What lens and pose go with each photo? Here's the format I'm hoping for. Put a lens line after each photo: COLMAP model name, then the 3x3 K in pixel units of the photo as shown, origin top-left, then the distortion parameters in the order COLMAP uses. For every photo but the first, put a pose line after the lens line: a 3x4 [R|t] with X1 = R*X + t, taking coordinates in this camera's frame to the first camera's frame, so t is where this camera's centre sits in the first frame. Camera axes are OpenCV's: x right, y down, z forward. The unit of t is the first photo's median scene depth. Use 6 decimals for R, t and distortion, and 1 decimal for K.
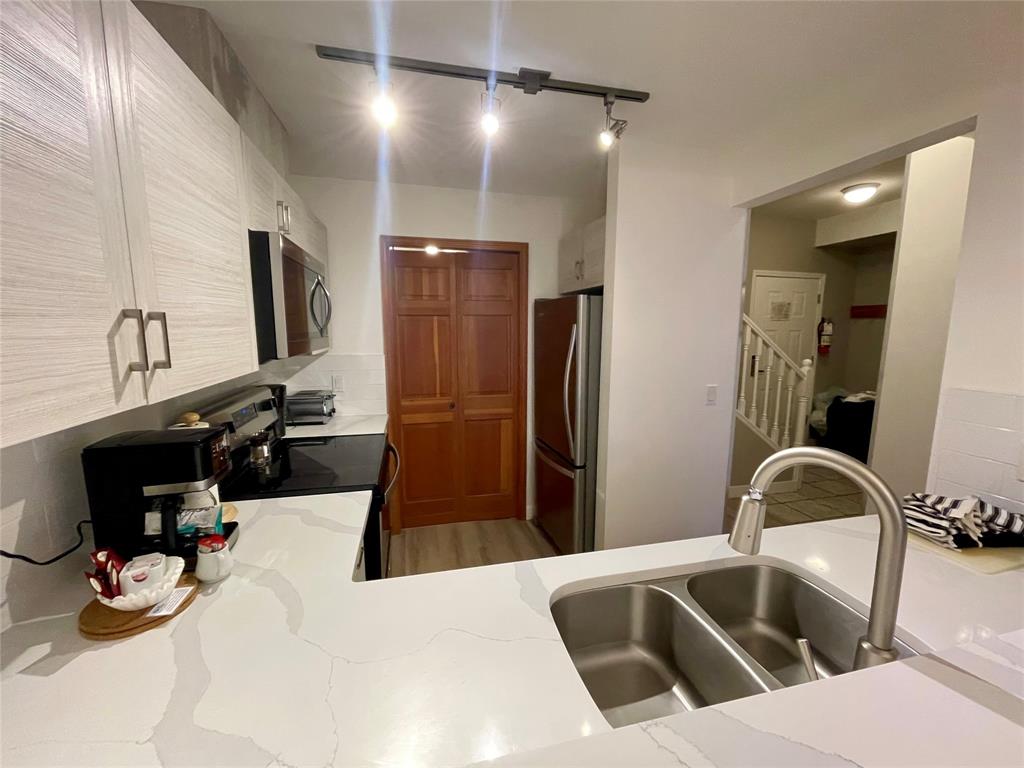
lens RADIAL K [[415.9, 0, 512.0], [0, 415.9, 384.0], [0, 0, 1]] dist [-0.001171, 0.000190]
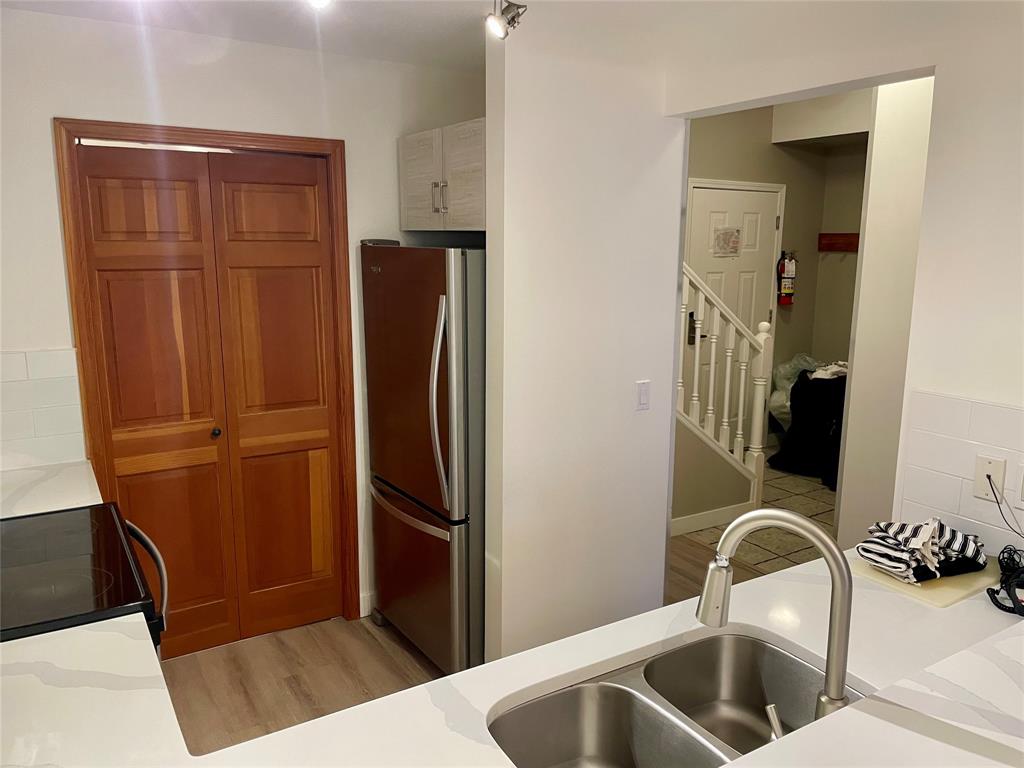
lens RADIAL K [[783.6, 0, 528.8], [0, 783.6, 384.3], [0, 0, 1]] dist [0.096344, -0.120469]
pose [[0.945895, -0.053471, 0.320037, -0.109140], [0.037301, 0.997708, 0.056448, -0.072583], [-0.322322, -0.041457, 0.945722, -0.153471]]
